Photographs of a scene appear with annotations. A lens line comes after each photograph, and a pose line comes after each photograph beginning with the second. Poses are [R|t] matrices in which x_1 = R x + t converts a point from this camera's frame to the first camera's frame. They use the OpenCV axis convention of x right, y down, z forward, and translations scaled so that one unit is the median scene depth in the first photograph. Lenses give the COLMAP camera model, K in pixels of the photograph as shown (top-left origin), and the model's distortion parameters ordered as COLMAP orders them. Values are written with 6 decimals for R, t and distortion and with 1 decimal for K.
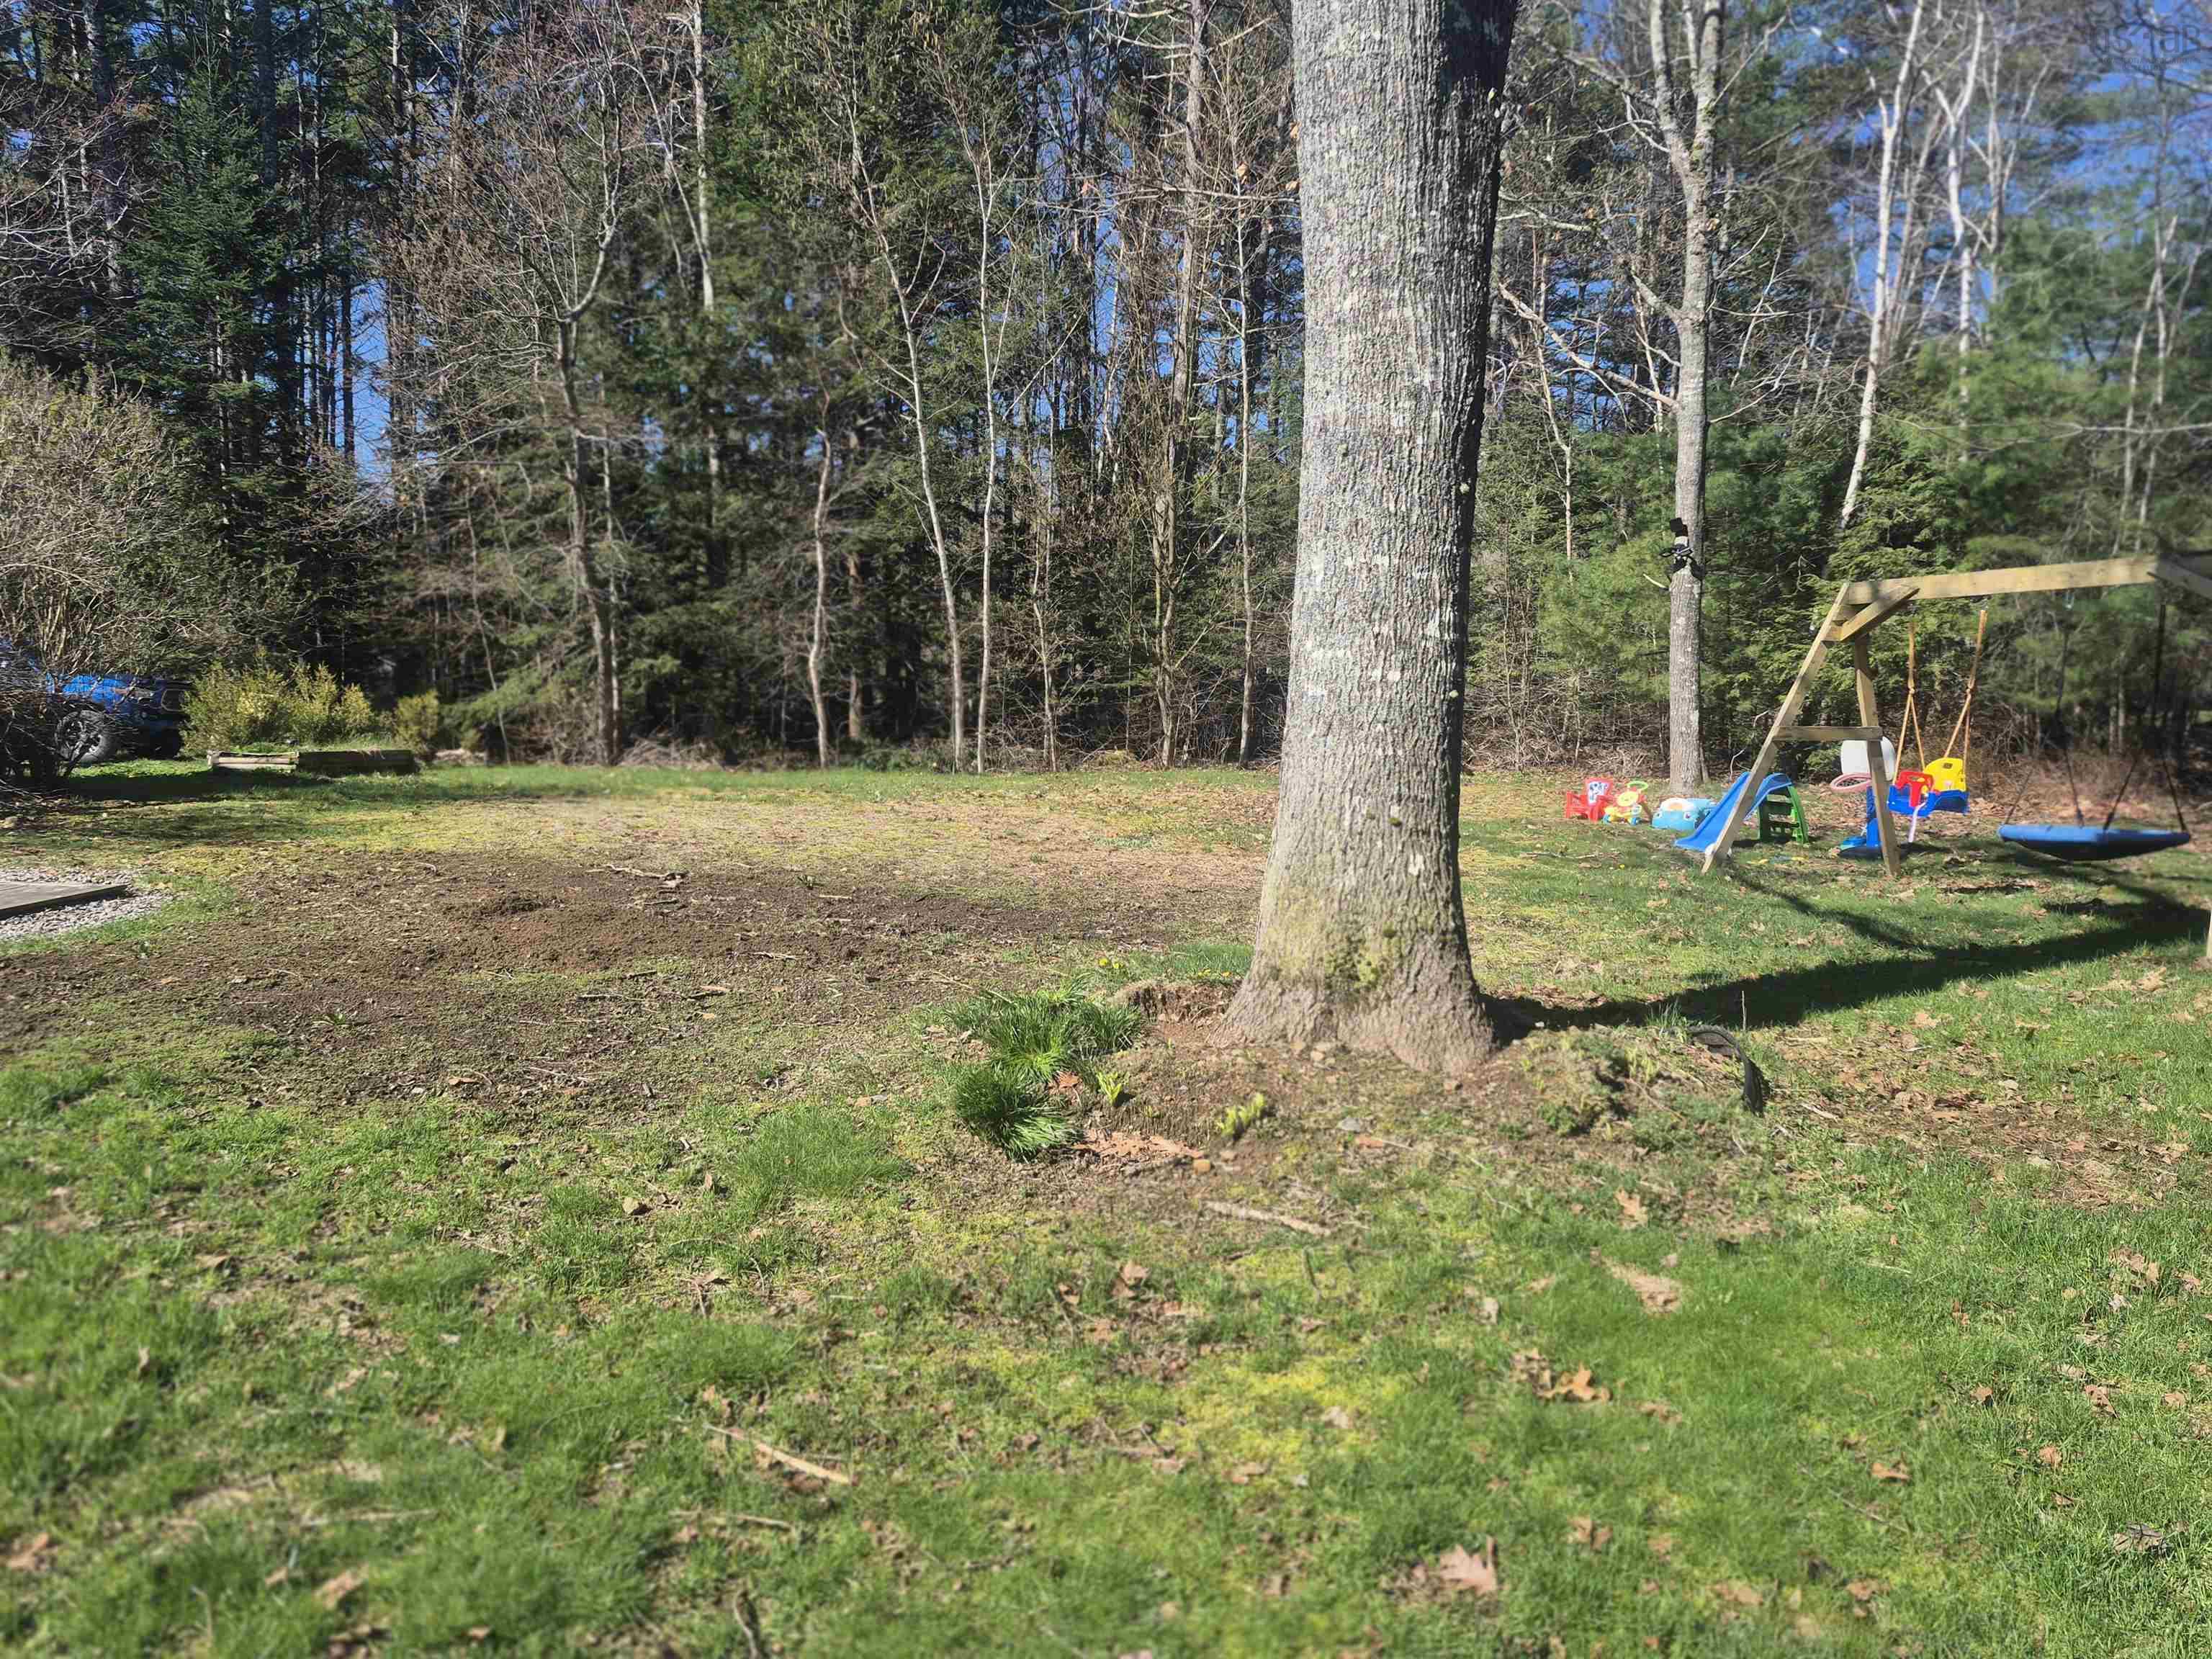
lens RADIAL K [[1529.4, 0, 1116.4], [0, 1529.4, 829.0], [0, 0, 1]] dist [0.081753, -0.077277]
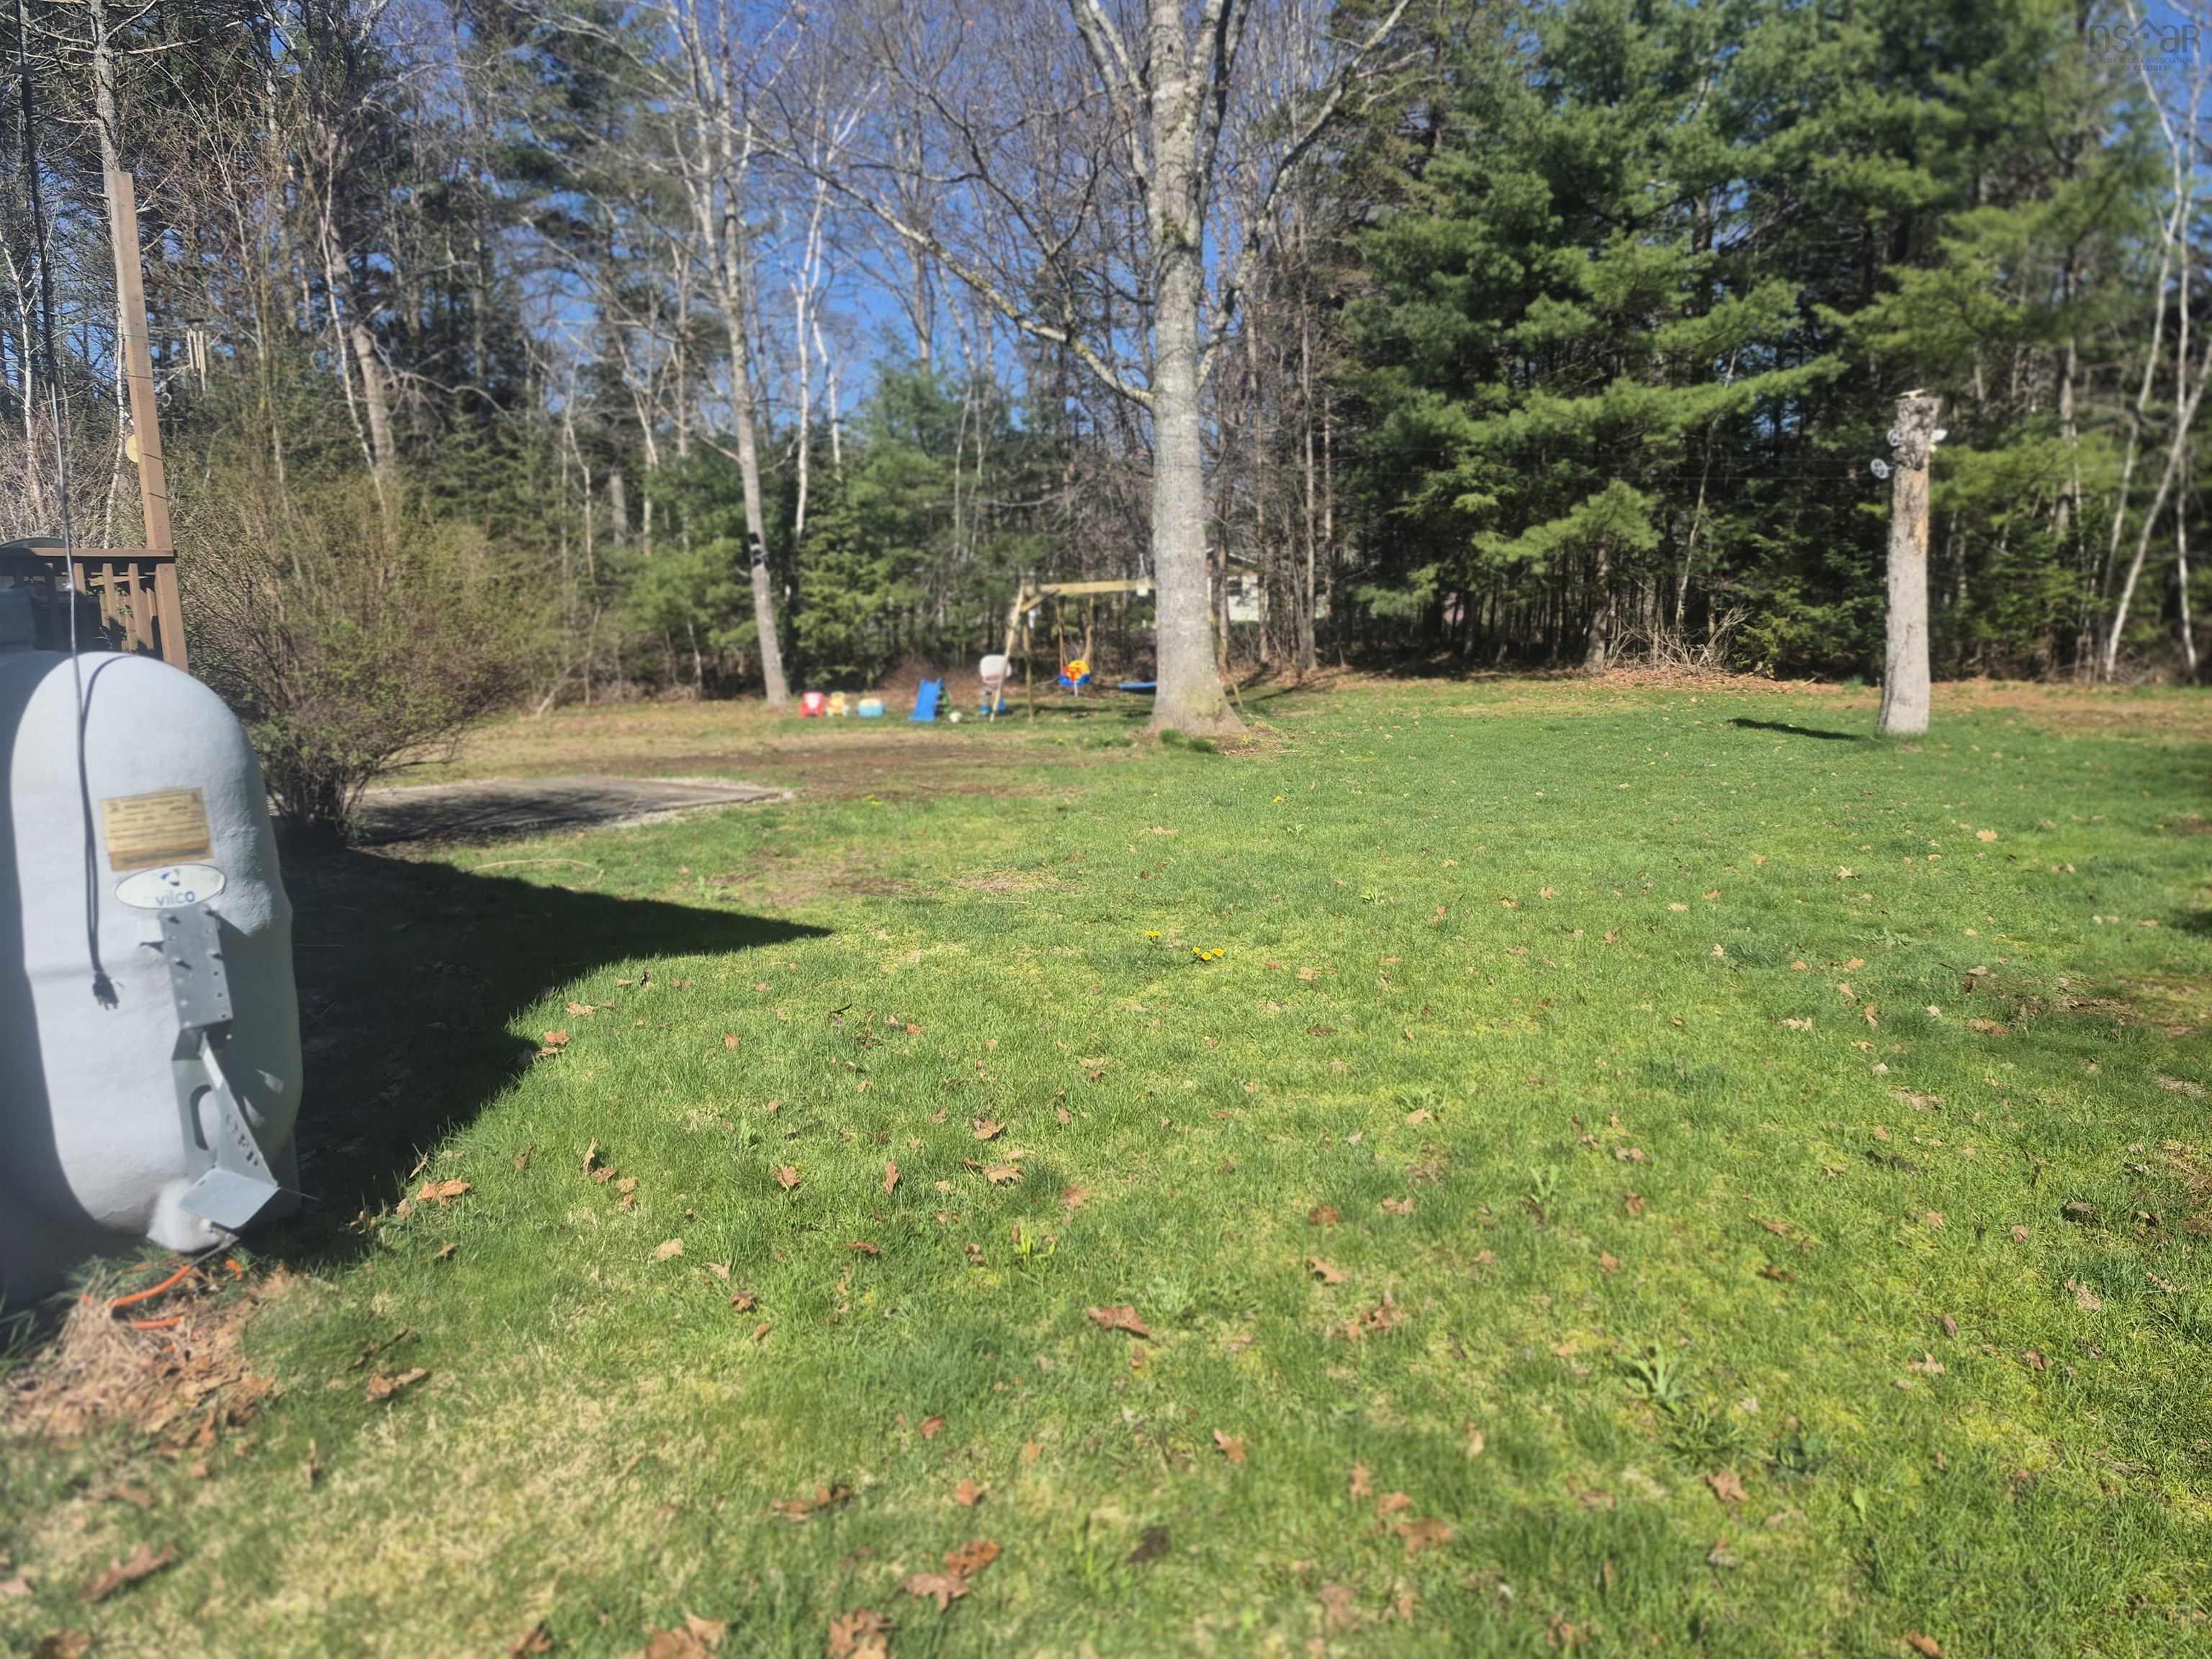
lens RADIAL K [[1529.4, 0, 1091.4], [0, 1529.4, 837.6], [0, 0, 1]] dist [0.081753, -0.077277]
pose [[0.599358, -0.145588, 0.787130, -2.093446], [0.118141, 0.988641, 0.092902, 0.011398], [-0.791715, 0.037311, 0.609750, -0.682910]]
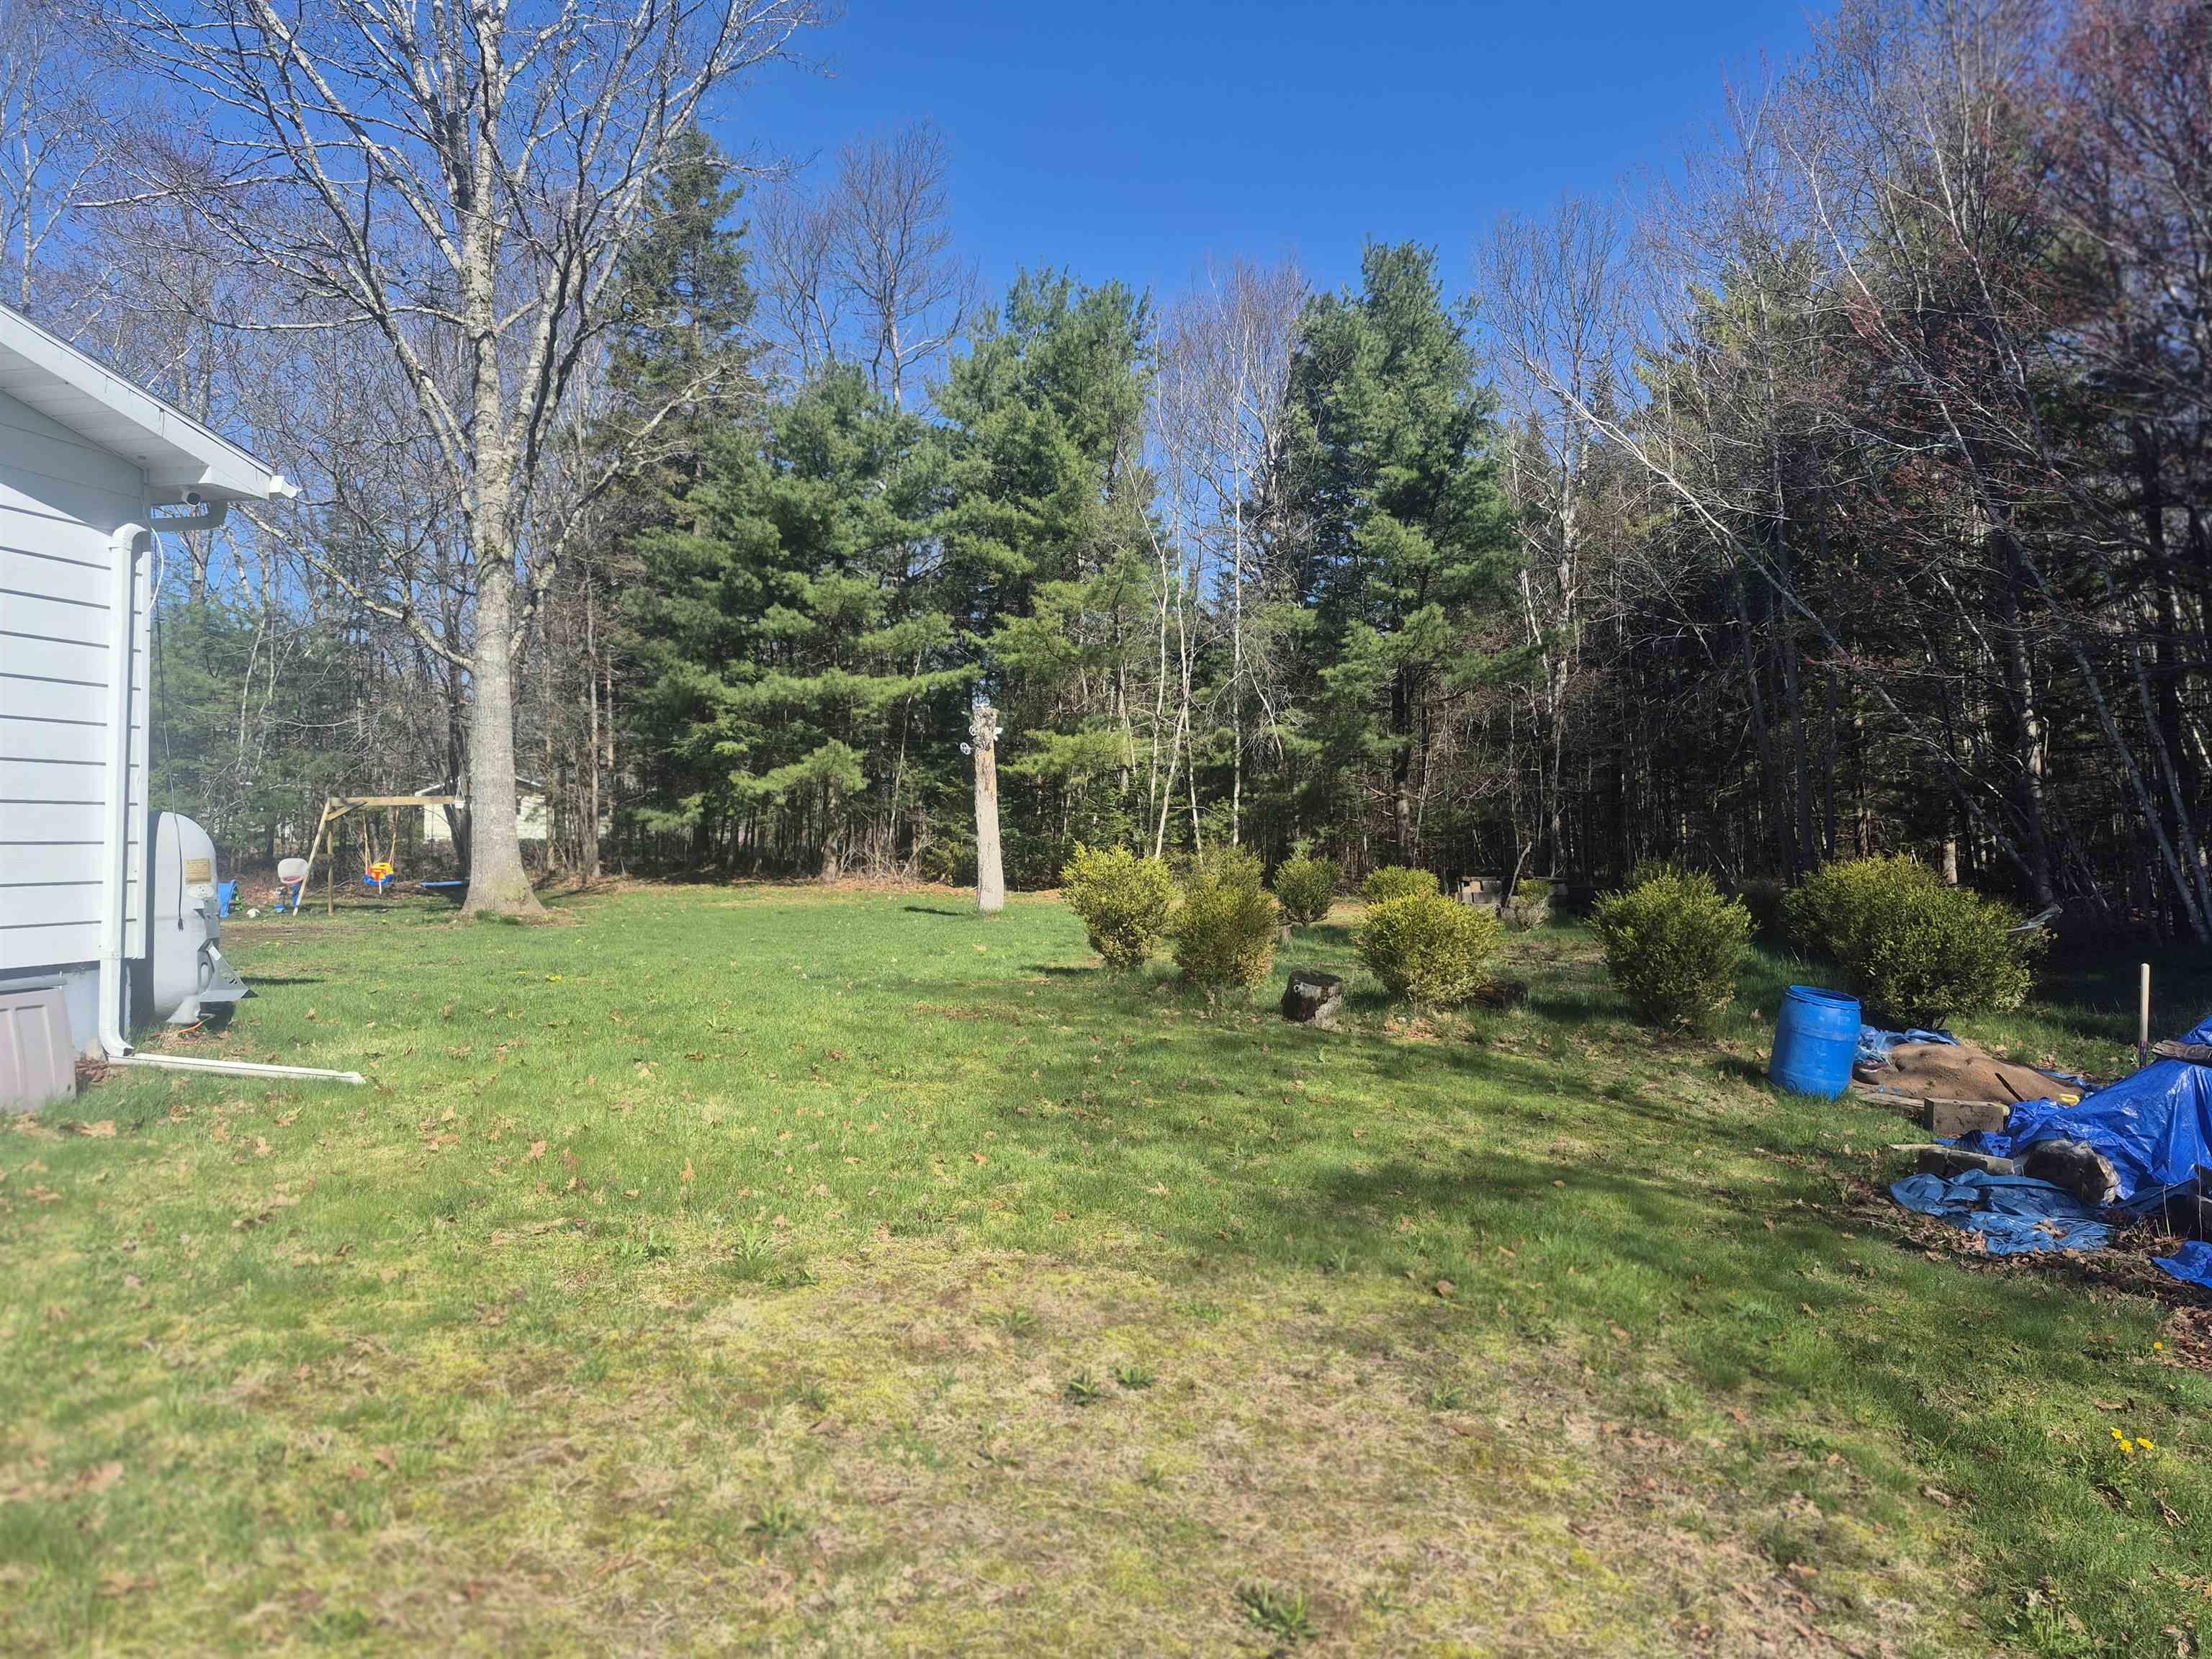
lens RADIAL K [[1529.4, 0, 1152.6], [0, 1529.4, 821.7], [0, 0, 1]] dist [0.081753, -0.077277]
pose [[0.151658, -0.009629, 0.988386, -3.087338], [0.106686, 0.994270, -0.006684, 0.072094], [-0.982659, 0.106461, 0.151816, -1.198836]]
